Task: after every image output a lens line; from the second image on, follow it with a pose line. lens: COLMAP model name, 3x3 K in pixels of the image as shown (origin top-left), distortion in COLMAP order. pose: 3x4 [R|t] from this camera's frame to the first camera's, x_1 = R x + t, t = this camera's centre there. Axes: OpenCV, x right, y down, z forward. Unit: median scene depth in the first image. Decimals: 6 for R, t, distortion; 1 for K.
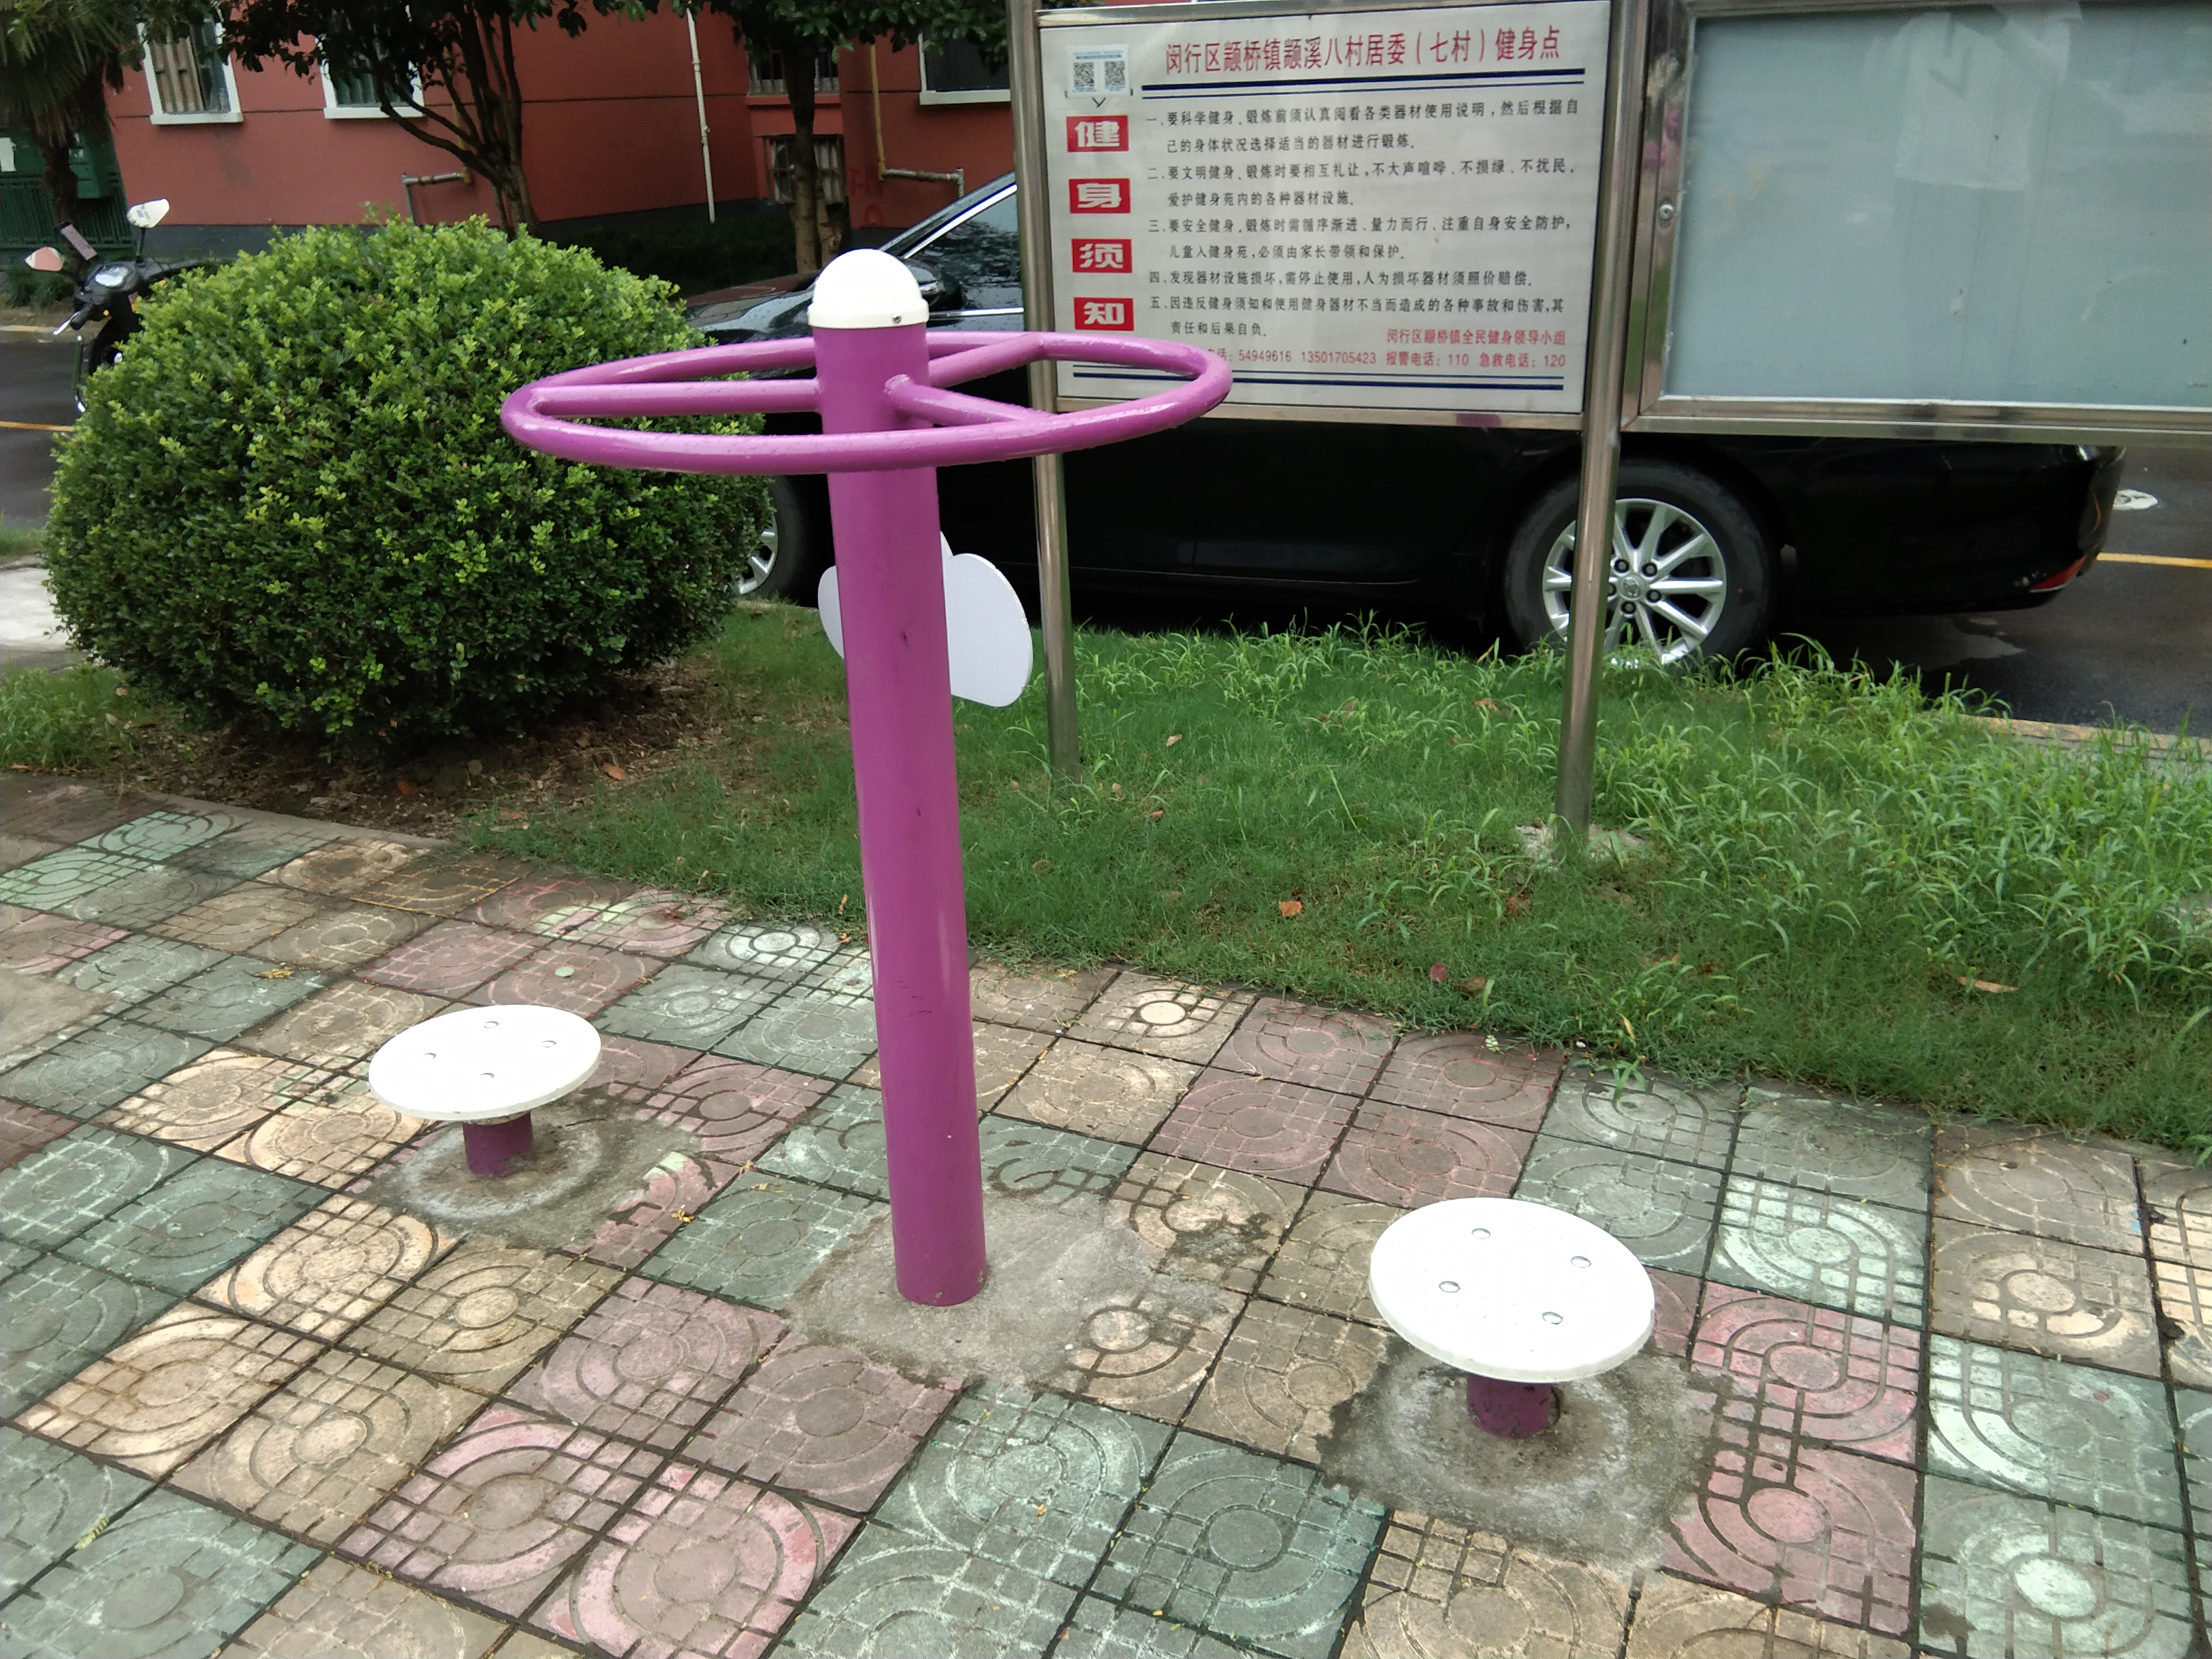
lens RADIAL K [[1760.5, 0, 1092.5], [0, 1760.5, 796.6], [0, 0, 1]] dist [0.121012, -0.186629]
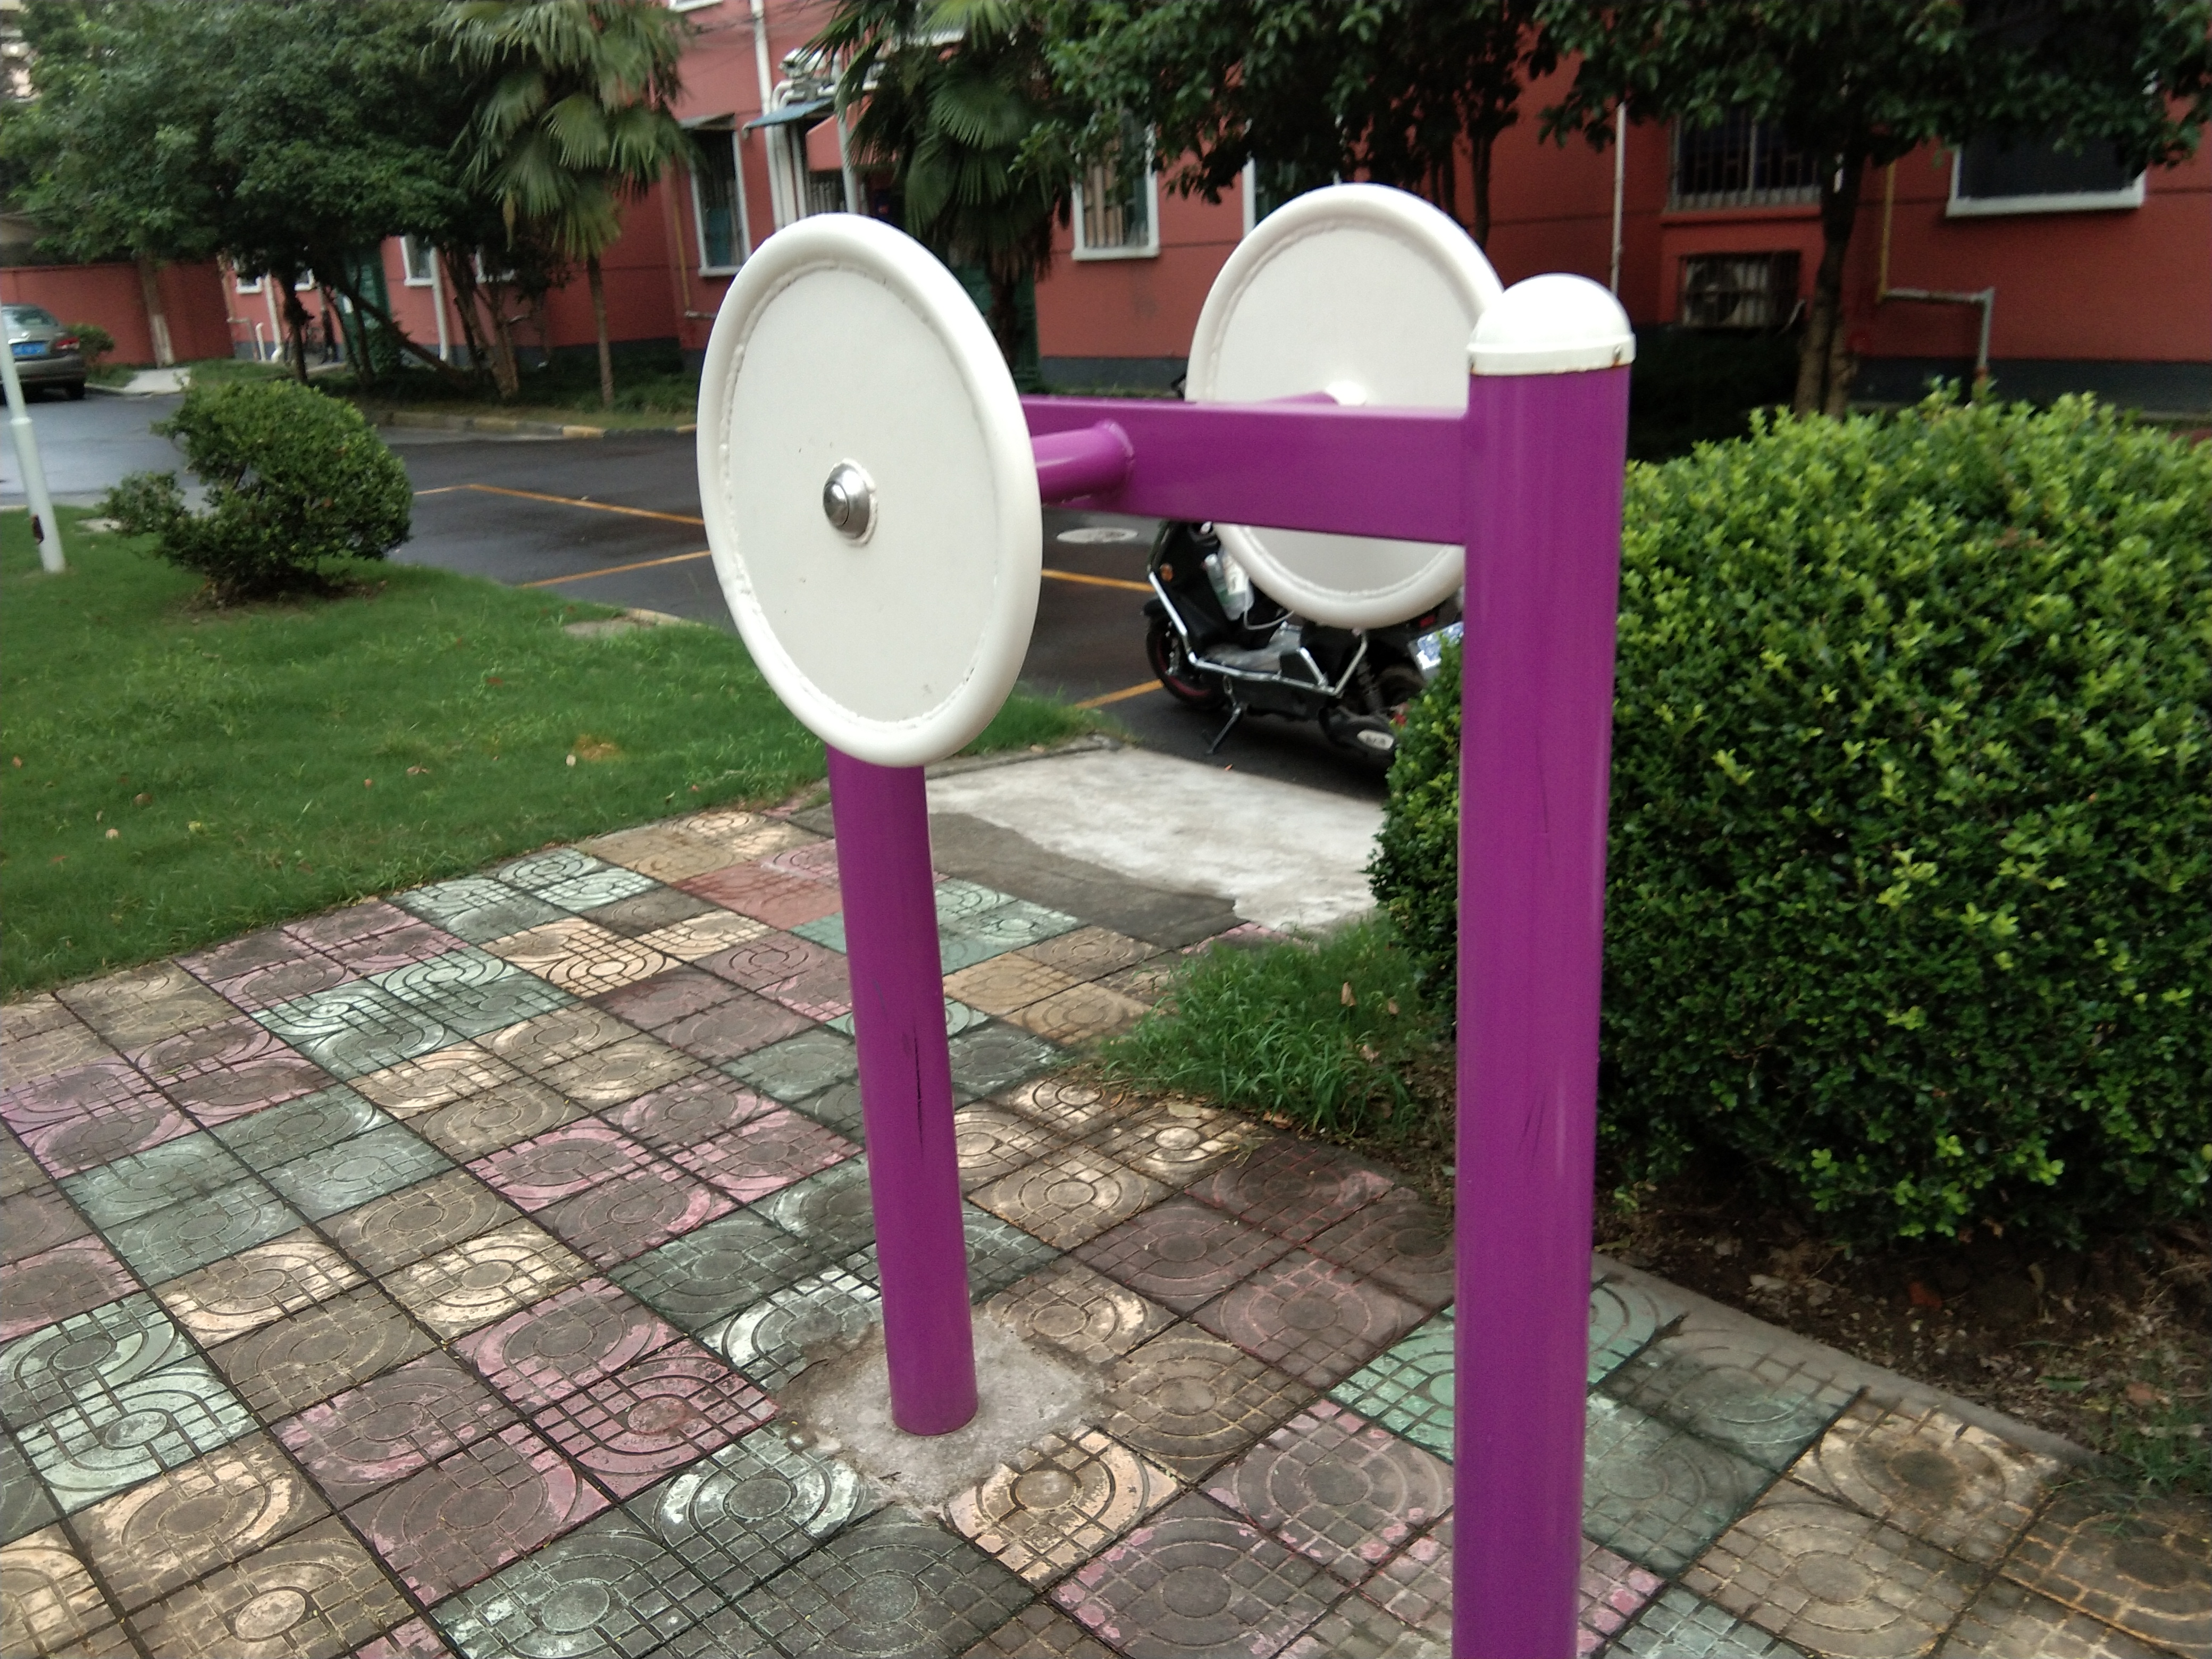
lens RADIAL K [[1760.5, 0, 1092.5], [0, 1760.5, 796.6], [0, 0, 1]] dist [0.121012, -0.186629]
pose [[0.927893, 0.094943, -0.360555, -0.485441], [-0.116165, 0.992518, -0.037598, -0.132073], [0.354288, 0.076771, 0.931980, 0.323782]]
